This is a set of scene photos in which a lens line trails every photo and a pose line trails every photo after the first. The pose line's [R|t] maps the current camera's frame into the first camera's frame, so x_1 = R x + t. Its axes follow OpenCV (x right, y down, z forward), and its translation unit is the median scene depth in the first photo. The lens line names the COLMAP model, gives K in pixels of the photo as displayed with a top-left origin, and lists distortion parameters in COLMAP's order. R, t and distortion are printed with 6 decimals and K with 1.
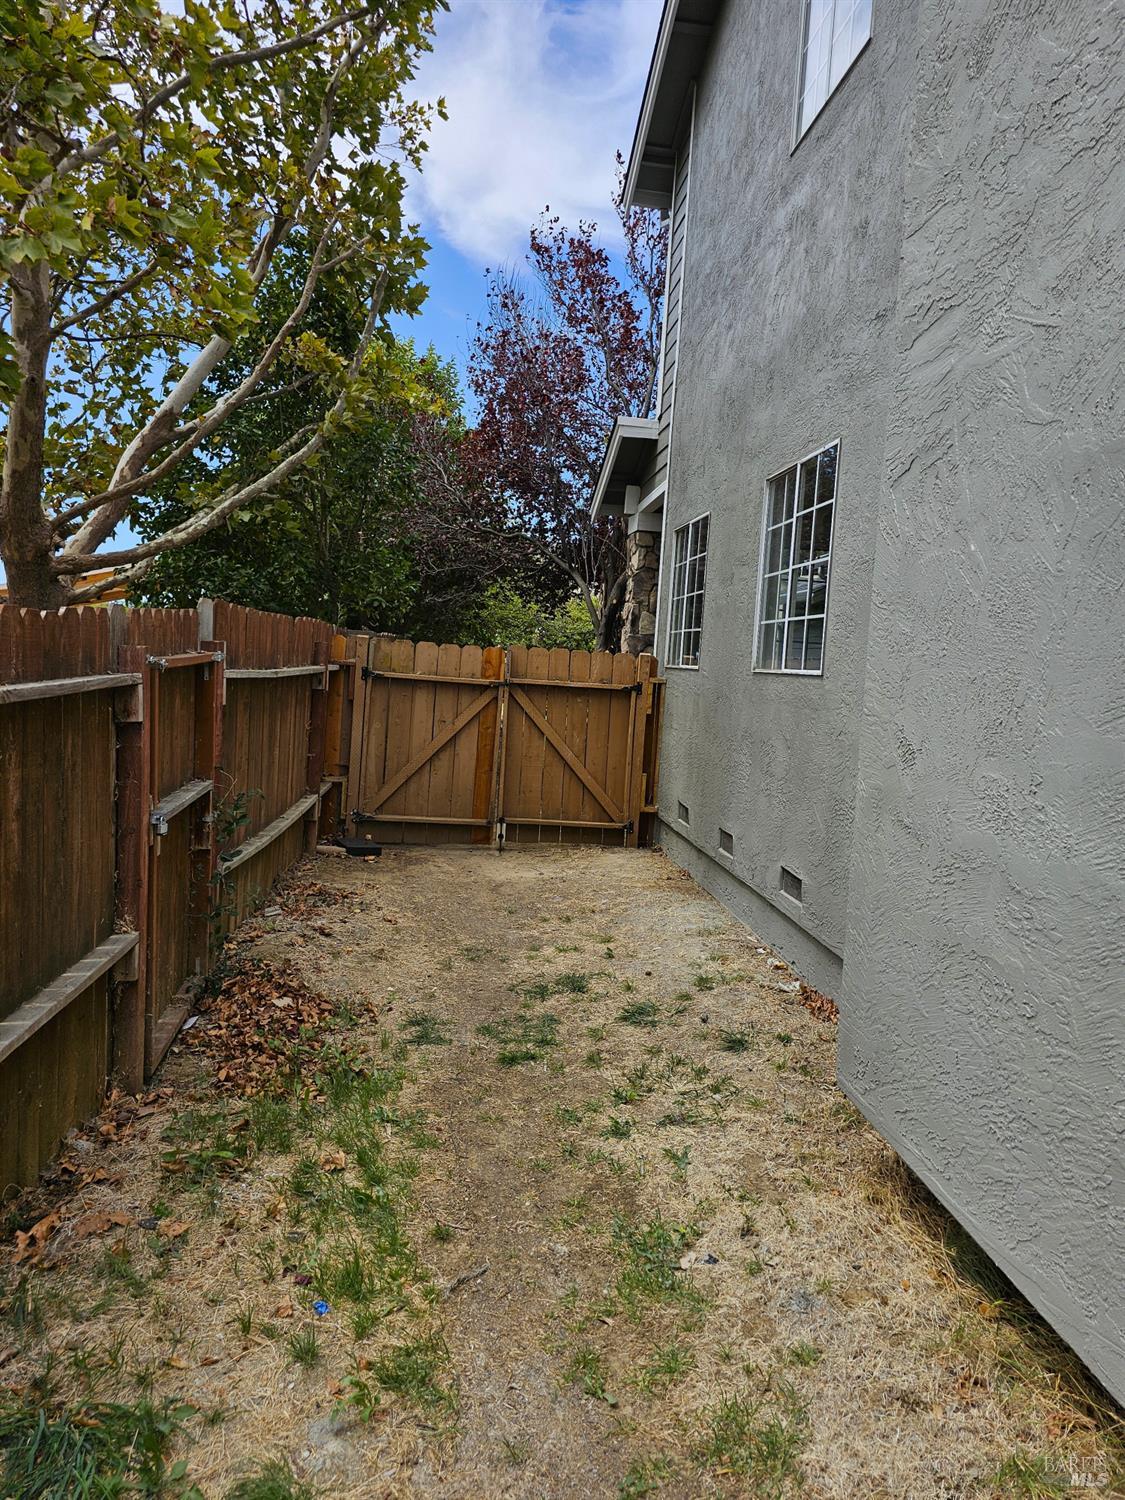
lens RADIAL K [[1005.5, 0, 559.5], [0, 1005.5, 723.8], [0, 0, 1]] dist [0.069240, -0.061940]
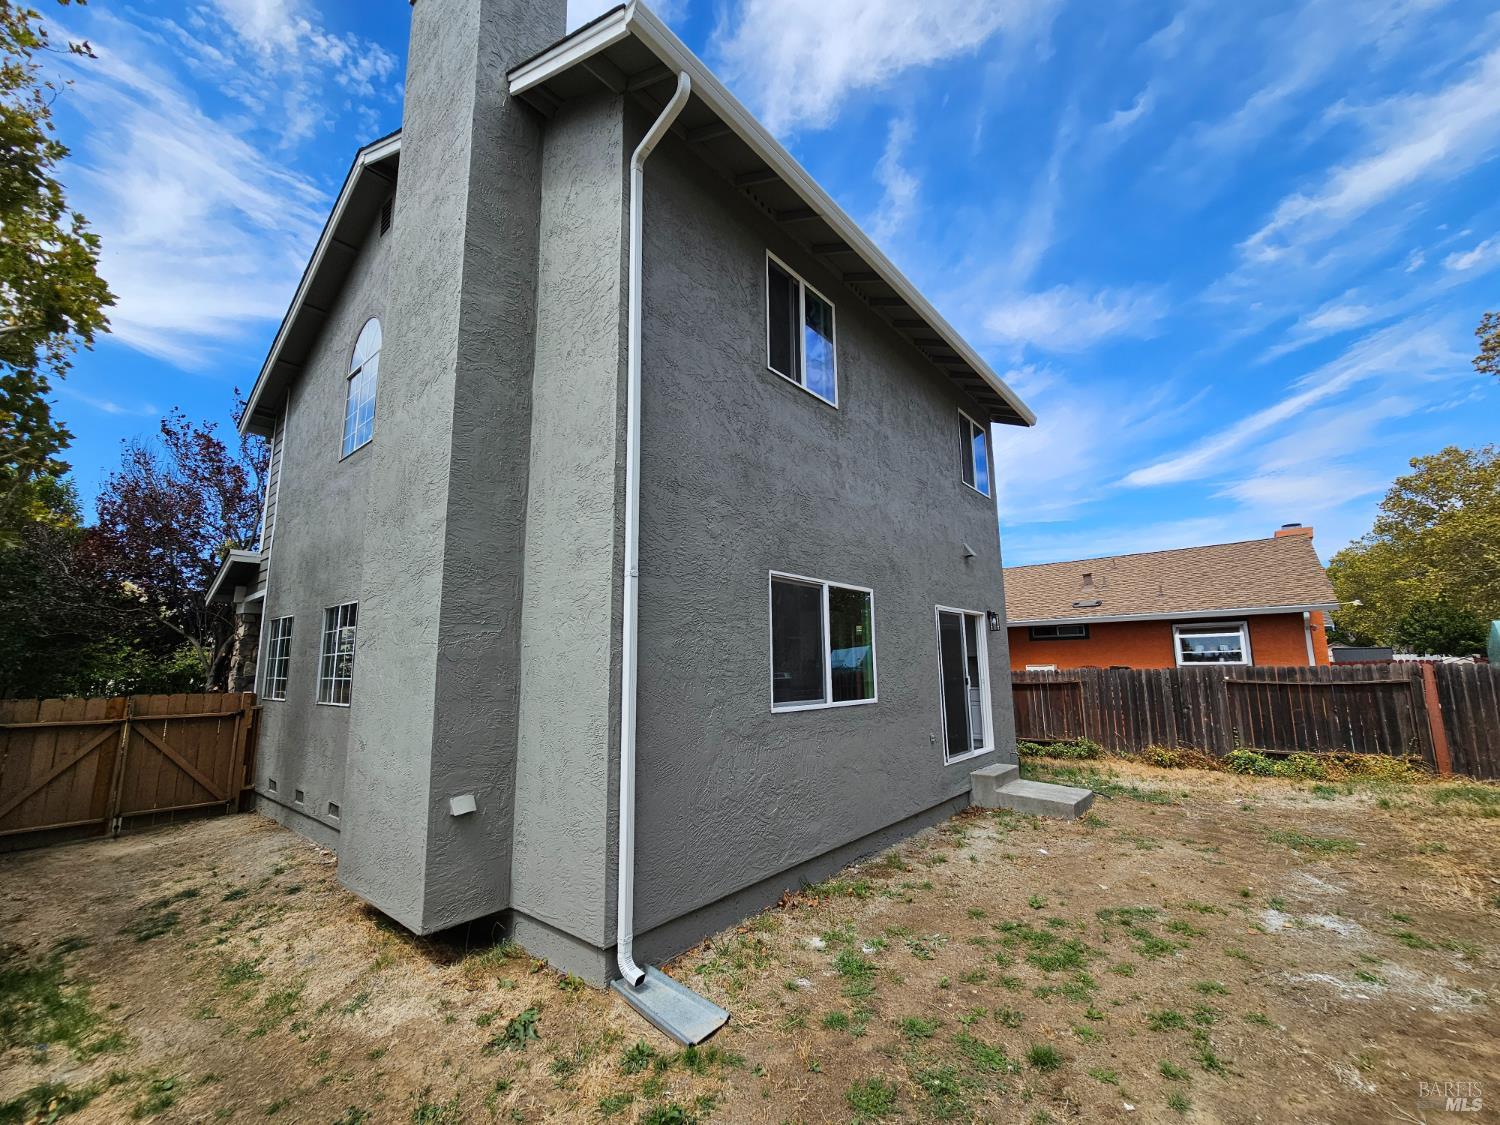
lens RADIAL K [[610.6, 0, 750.4], [0, 610.6, 573.4], [0, 0, 1]] dist [-0.000384, 0.000061]
pose [[0.719267, 0.038812, 0.693649, -0.031232], [0.098582, 0.982633, -0.157205, -0.025919], [-0.687704, 0.181454, 0.702950, -0.406740]]
